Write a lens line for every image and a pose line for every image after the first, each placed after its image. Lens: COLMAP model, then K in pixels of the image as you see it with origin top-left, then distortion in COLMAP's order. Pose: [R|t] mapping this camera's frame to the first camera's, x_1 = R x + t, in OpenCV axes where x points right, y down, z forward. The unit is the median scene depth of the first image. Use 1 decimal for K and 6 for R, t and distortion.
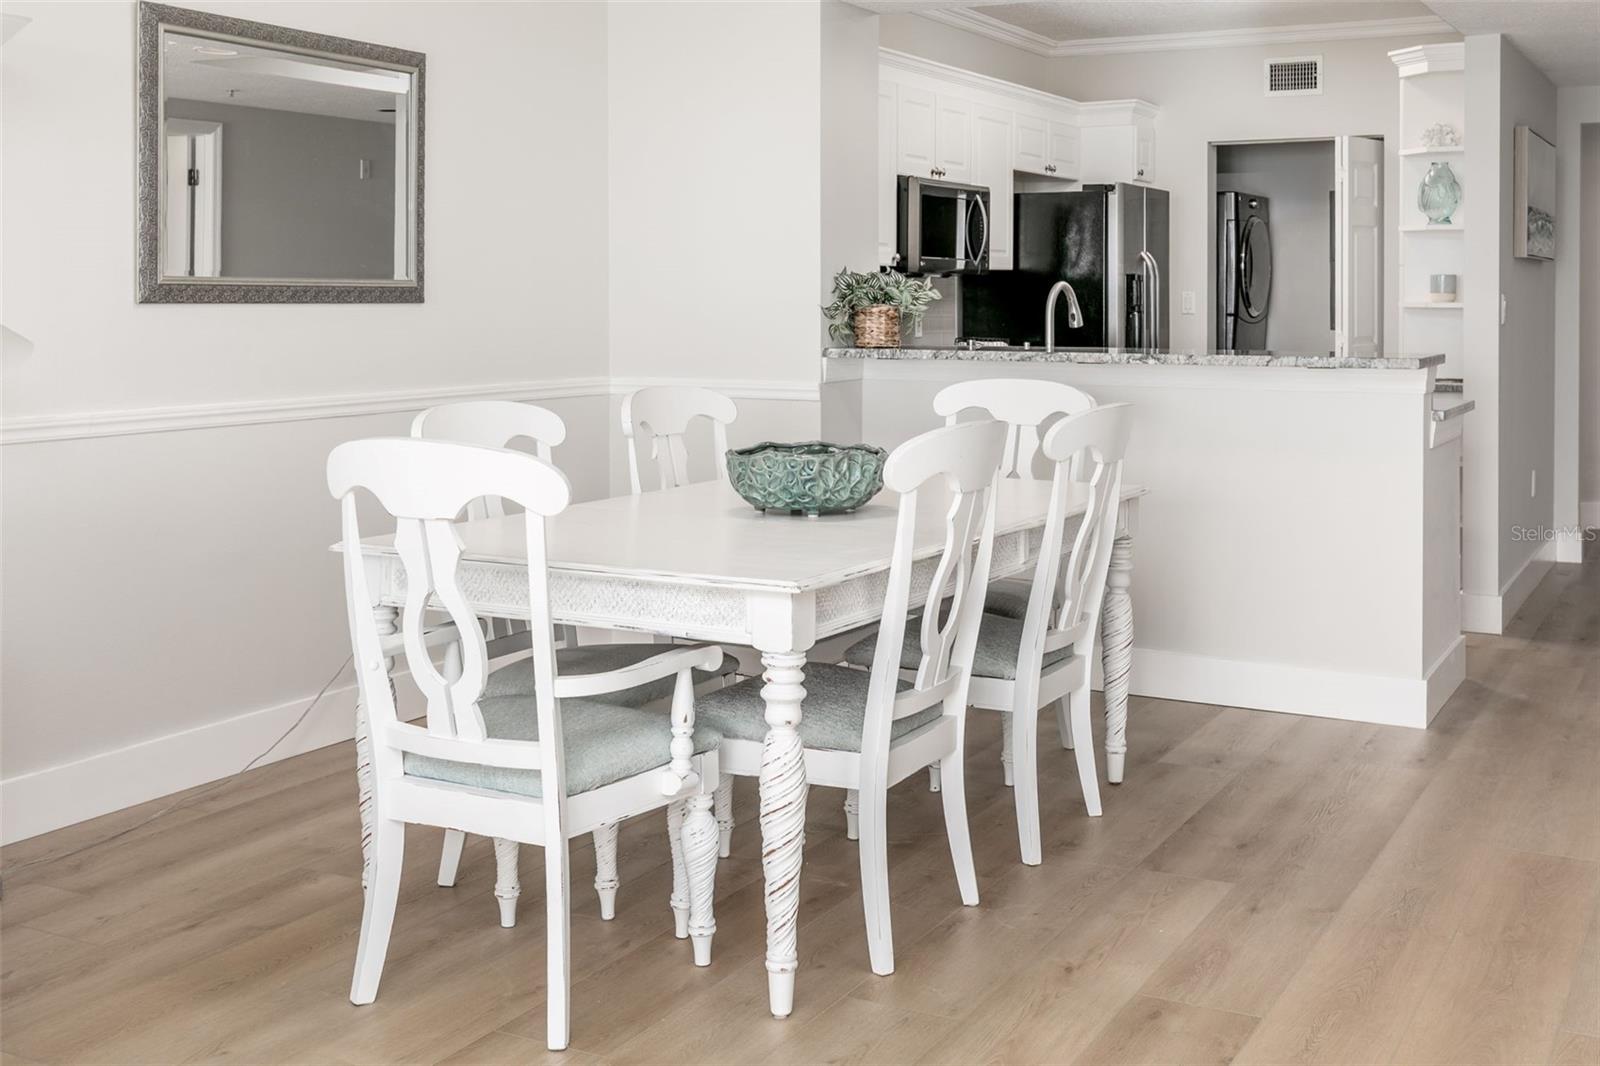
lens RADIAL K [[1802.1, 0, 804.0], [0, 1802.1, 305.6], [0, 0, 1]] dist [-0.024106, -0.005273]
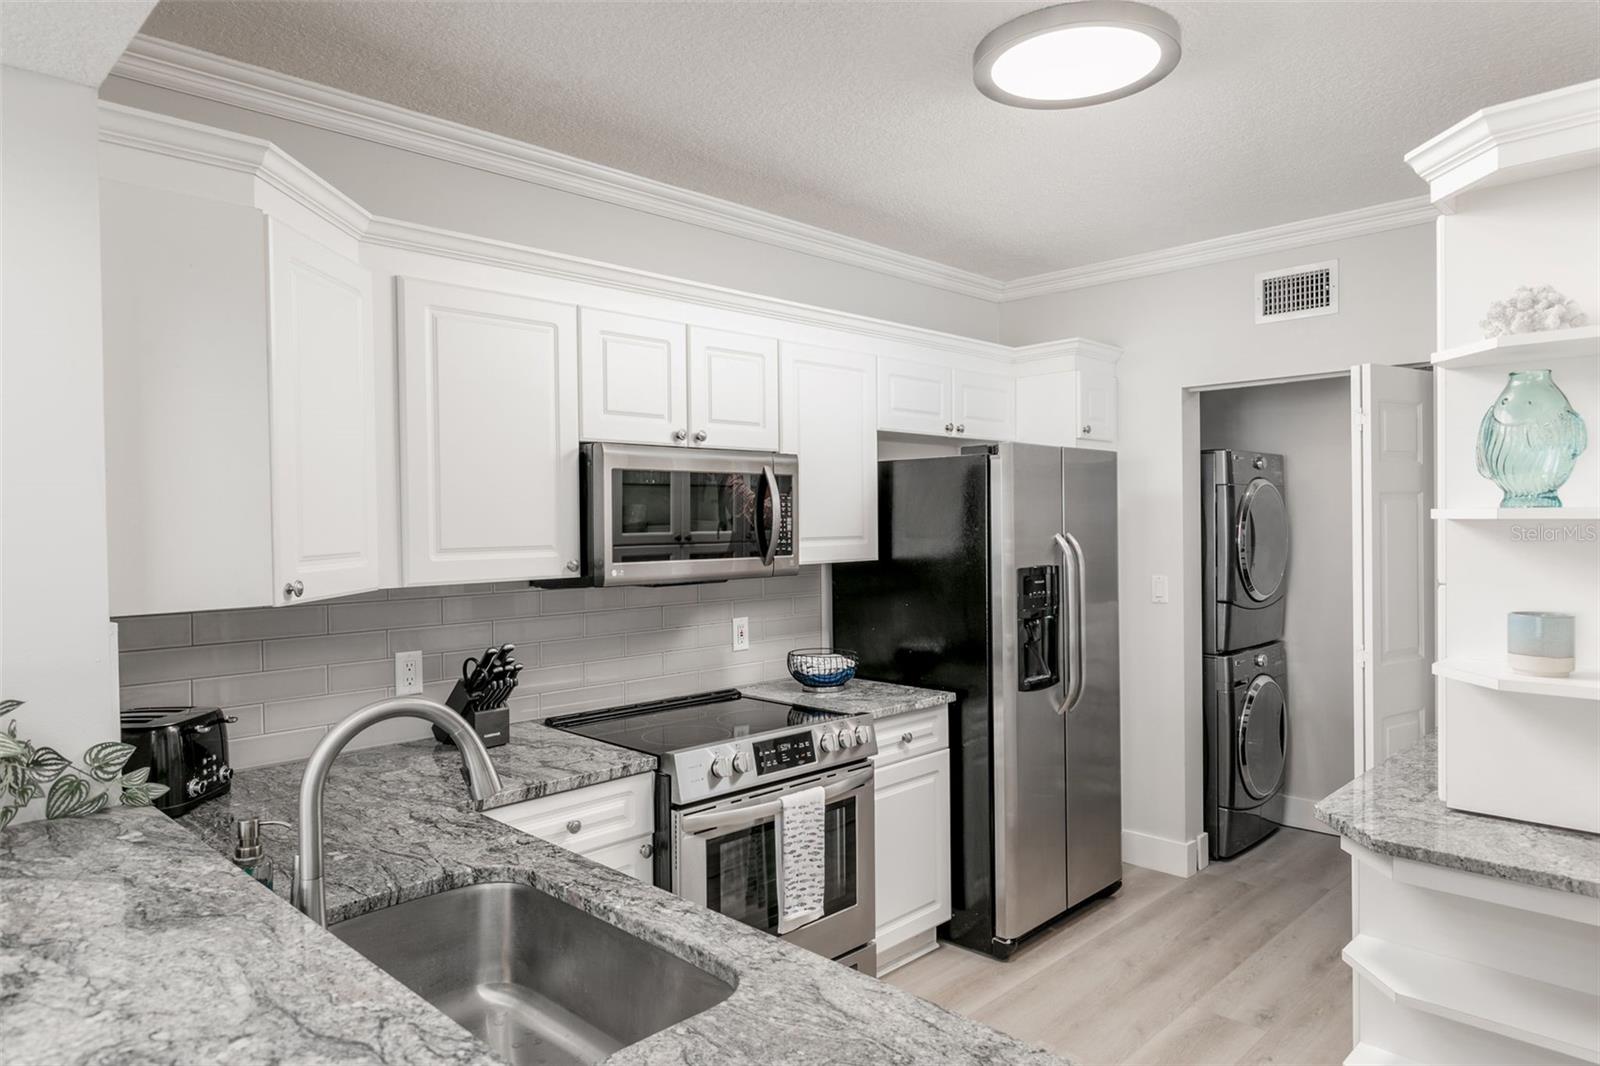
lens RADIAL K [[1010.7, 0, 771.9], [0, 1010.7, 528.5], [0, 0, 1]] dist [0.000879, -0.000034]
pose [[0.955411, -0.006989, -0.295197, 0.193286], [0.007732, 0.999969, 0.001352, -0.032636], [0.295179, -0.003574, 0.955435, 0.549469]]
